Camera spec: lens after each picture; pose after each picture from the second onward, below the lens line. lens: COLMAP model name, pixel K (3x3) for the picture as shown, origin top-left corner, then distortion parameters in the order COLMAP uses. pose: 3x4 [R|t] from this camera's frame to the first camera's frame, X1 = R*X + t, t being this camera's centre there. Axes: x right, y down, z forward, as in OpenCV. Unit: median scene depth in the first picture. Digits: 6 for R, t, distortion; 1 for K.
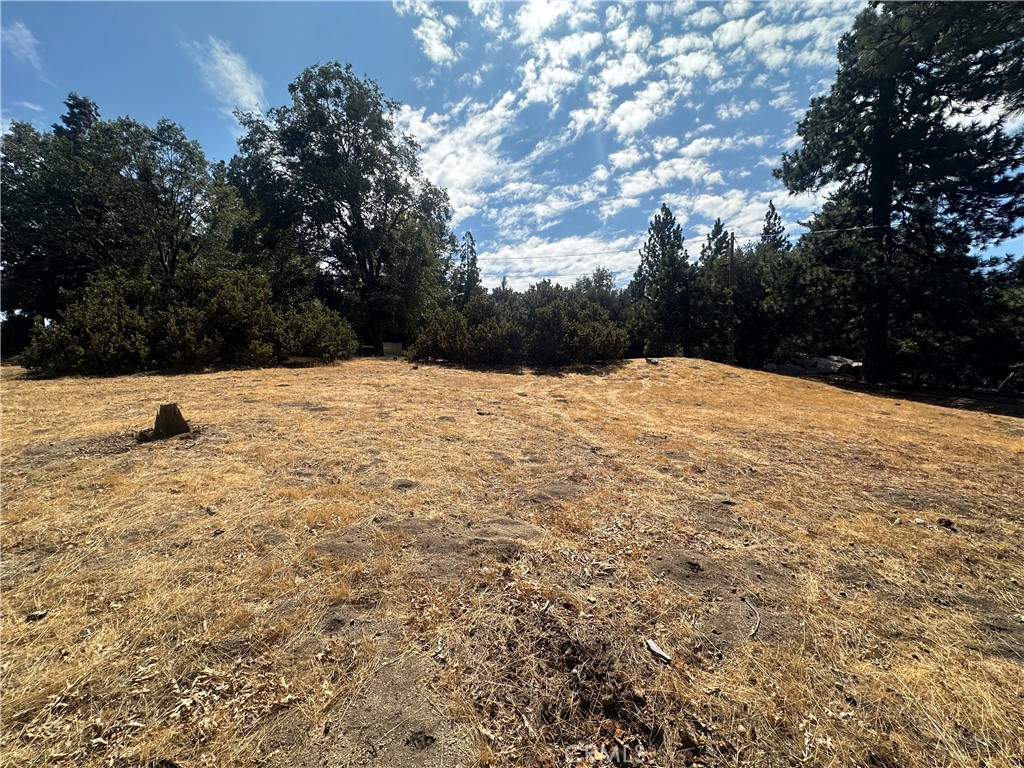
lens RADIAL K [[408.9, 0, 511.7], [0, 408.9, 381.9], [0, 0, 1]] dist [0.001138, 0.000674]
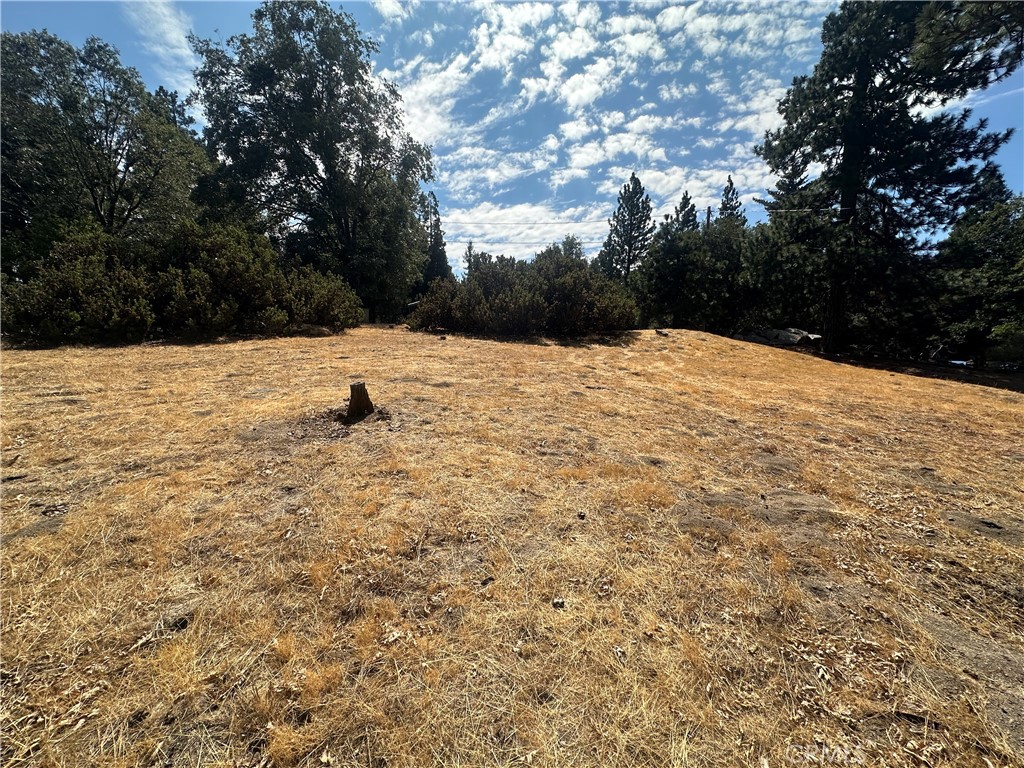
lens RADIAL K [[408.9, 0, 508.6], [0, 408.9, 381.6], [0, 0, 1]] dist [0.001138, 0.000674]
pose [[0.992784, -0.004776, 0.119823, -0.111719], [-0.004660, 0.996915, 0.078351, -0.004663], [-0.119828, -0.078344, 0.989699, 0.004599]]
